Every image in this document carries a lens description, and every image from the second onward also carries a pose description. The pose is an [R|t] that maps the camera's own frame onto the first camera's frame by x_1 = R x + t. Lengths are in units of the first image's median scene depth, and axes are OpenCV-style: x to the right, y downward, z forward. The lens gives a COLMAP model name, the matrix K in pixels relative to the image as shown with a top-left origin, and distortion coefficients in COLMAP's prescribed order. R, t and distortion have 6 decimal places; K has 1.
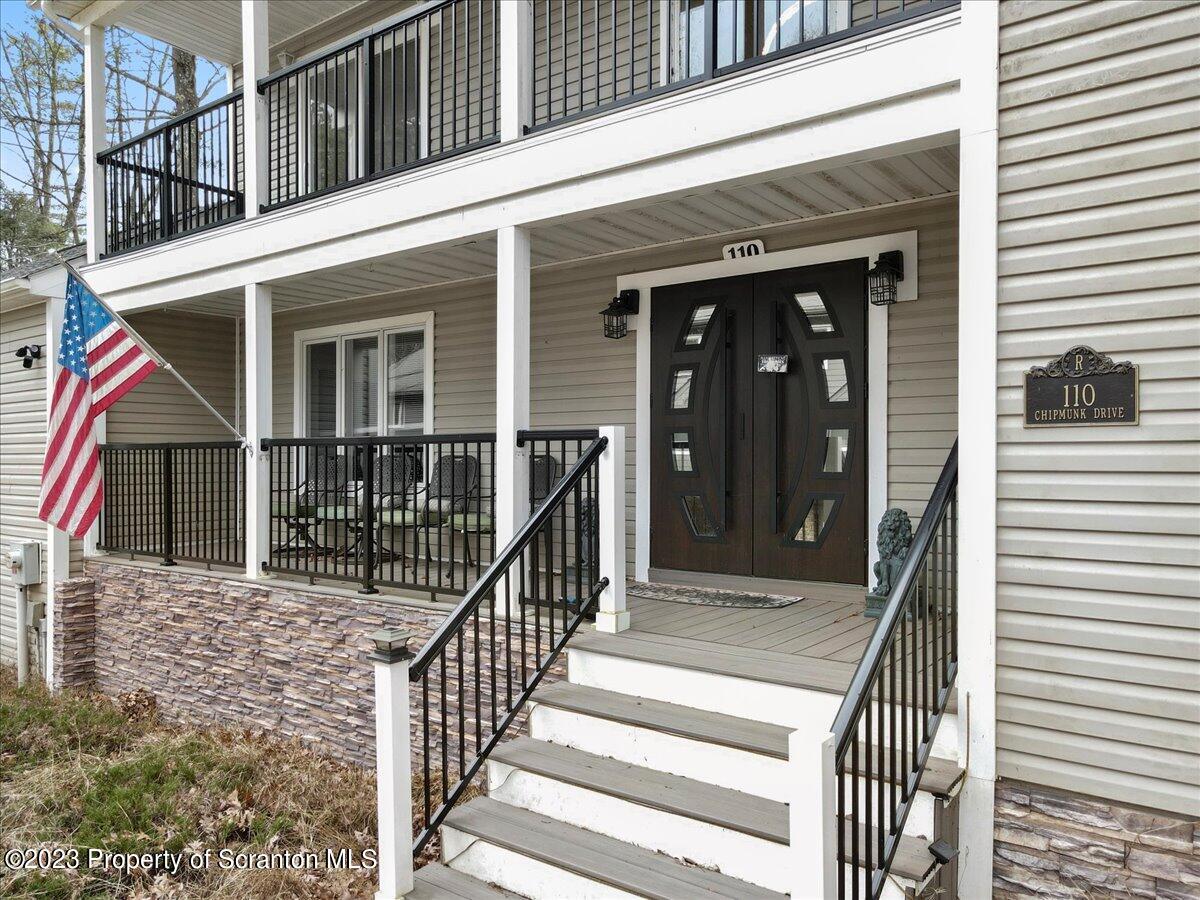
lens RADIAL K [[892.7, 0, 600.0], [0, 892.7, 450.0], [0, 0, 1]] dist [0.014741, 0.011894]
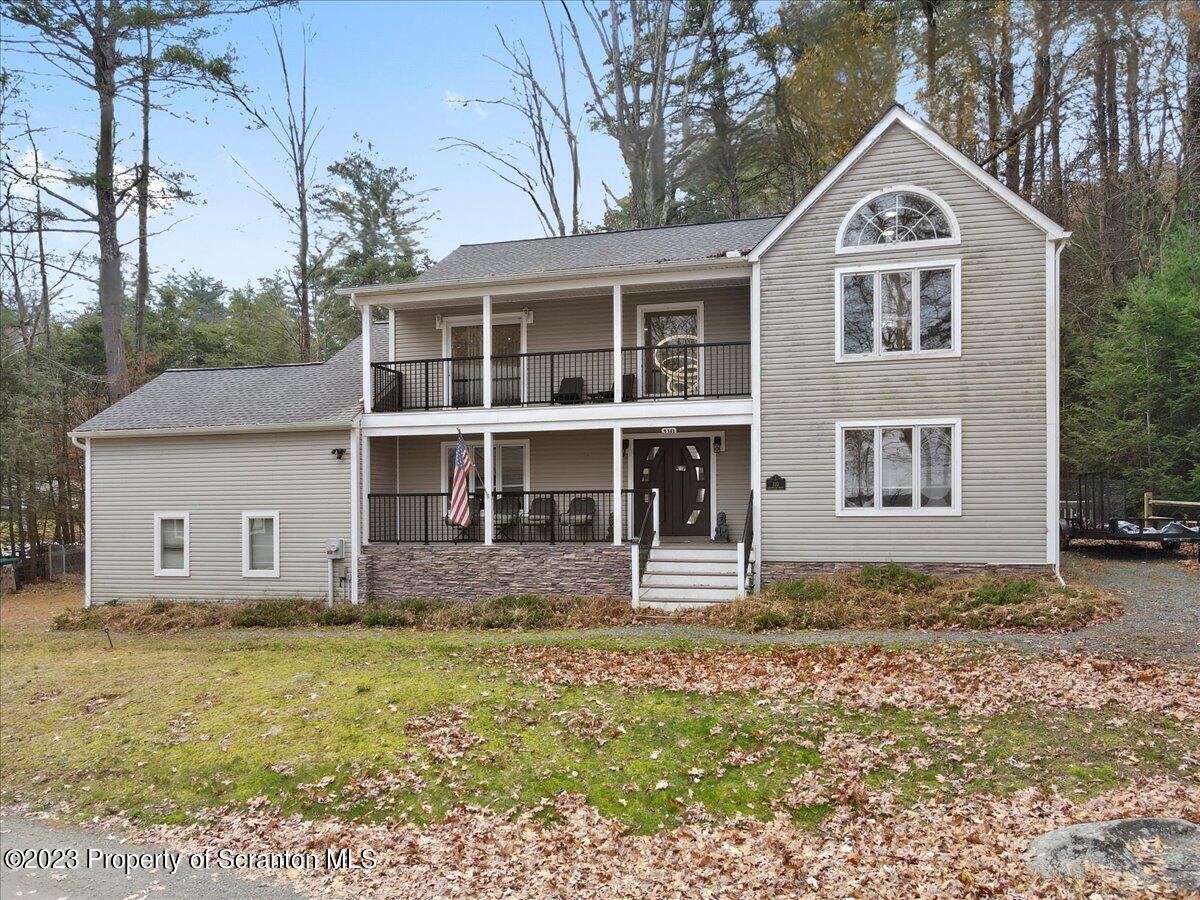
lens RADIAL K [[936.7, 0, 600.0], [0, 936.7, 450.0], [0, 0, 1]] dist [-0.001832, -0.000218]
pose [[0.928061, 0.018411, 0.371973, -1.329155], [0.001915, 0.998528, -0.054199, 0.017869], [-0.372423, 0.051012, 0.926660, -1.998612]]
